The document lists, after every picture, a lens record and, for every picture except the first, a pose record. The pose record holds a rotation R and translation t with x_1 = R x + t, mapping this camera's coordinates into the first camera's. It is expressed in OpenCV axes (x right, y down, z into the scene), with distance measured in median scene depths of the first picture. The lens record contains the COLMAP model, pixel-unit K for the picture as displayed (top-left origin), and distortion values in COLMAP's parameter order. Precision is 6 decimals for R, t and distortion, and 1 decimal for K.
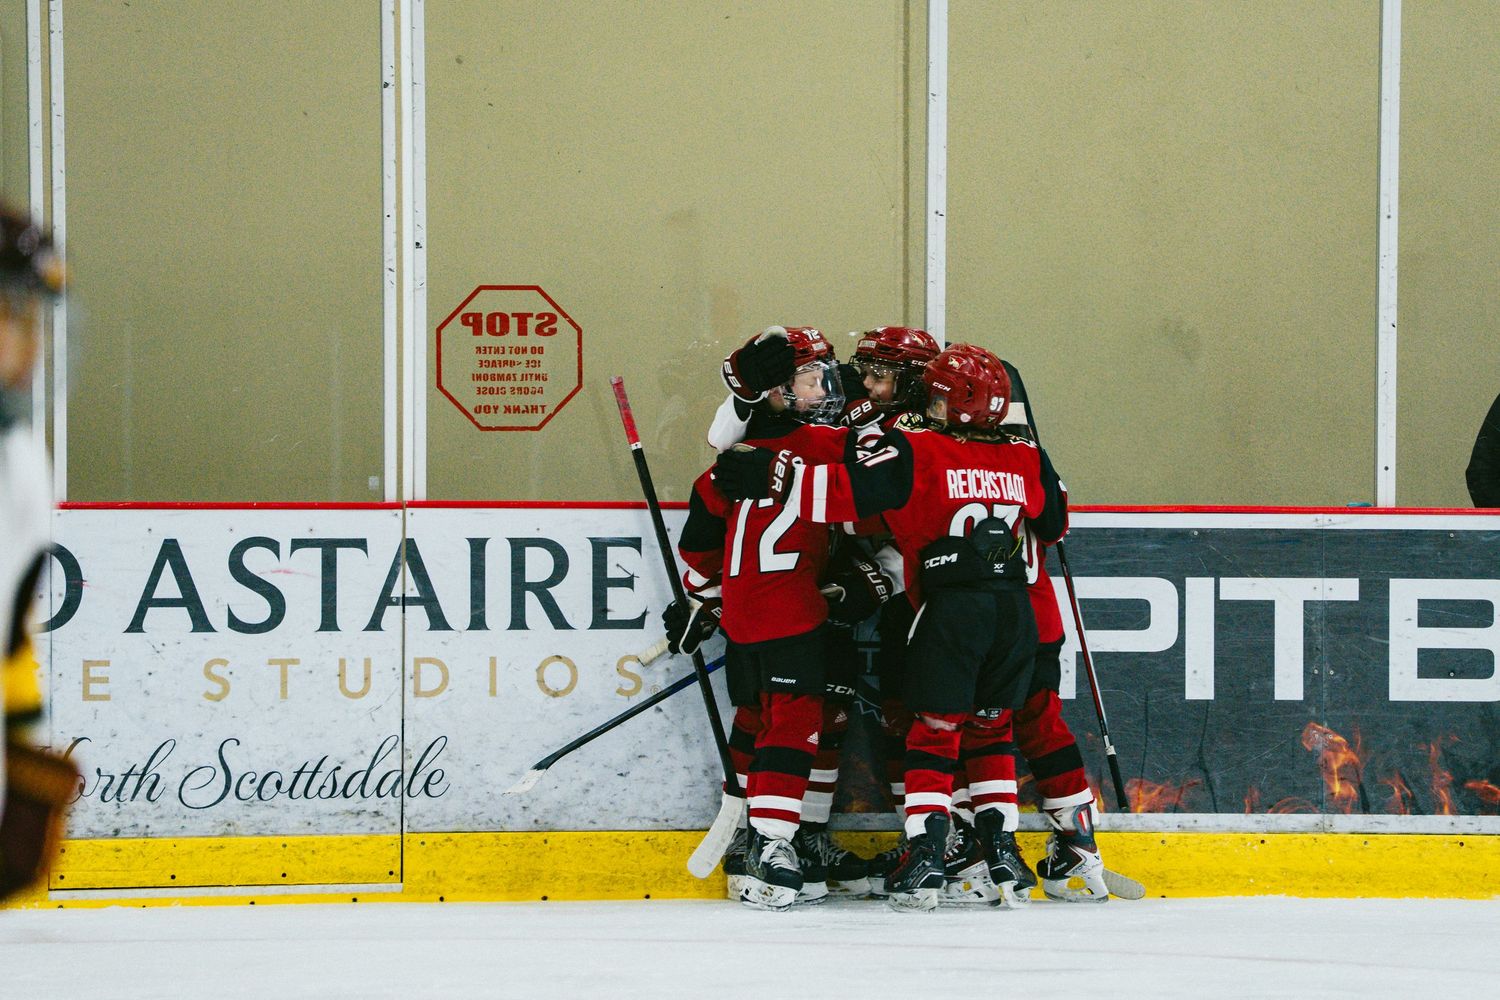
lens RADIAL K [[8844.5, 0, 881.5], [0, 8844.5, 516.4], [0, 0, 1]] dist [2.315428, 0.000000]
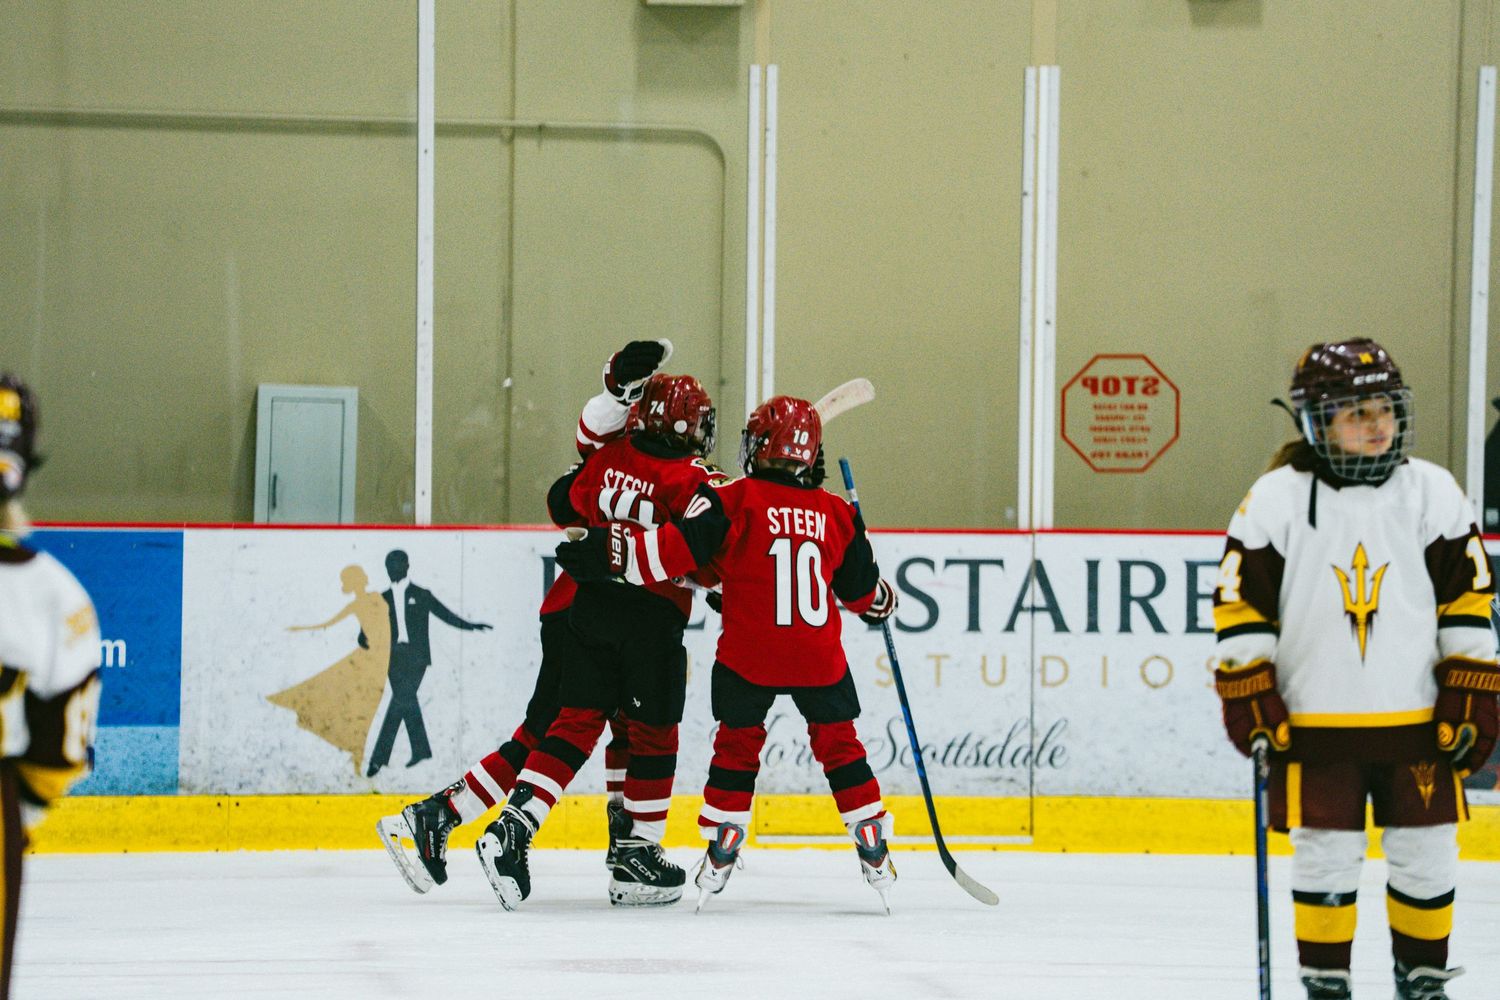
lens RADIAL K [[8844.5, 0, 740.7], [0, 8844.5, 507.9], [0, 0, 1]] dist [2.315428, 0.000000]
pose [[0.996203, 0.008887, -0.086601, 0.012622], [-0.009586, 0.999925, -0.007658, 0.005266], [0.086527, 0.008459, 0.996214, -0.234202]]
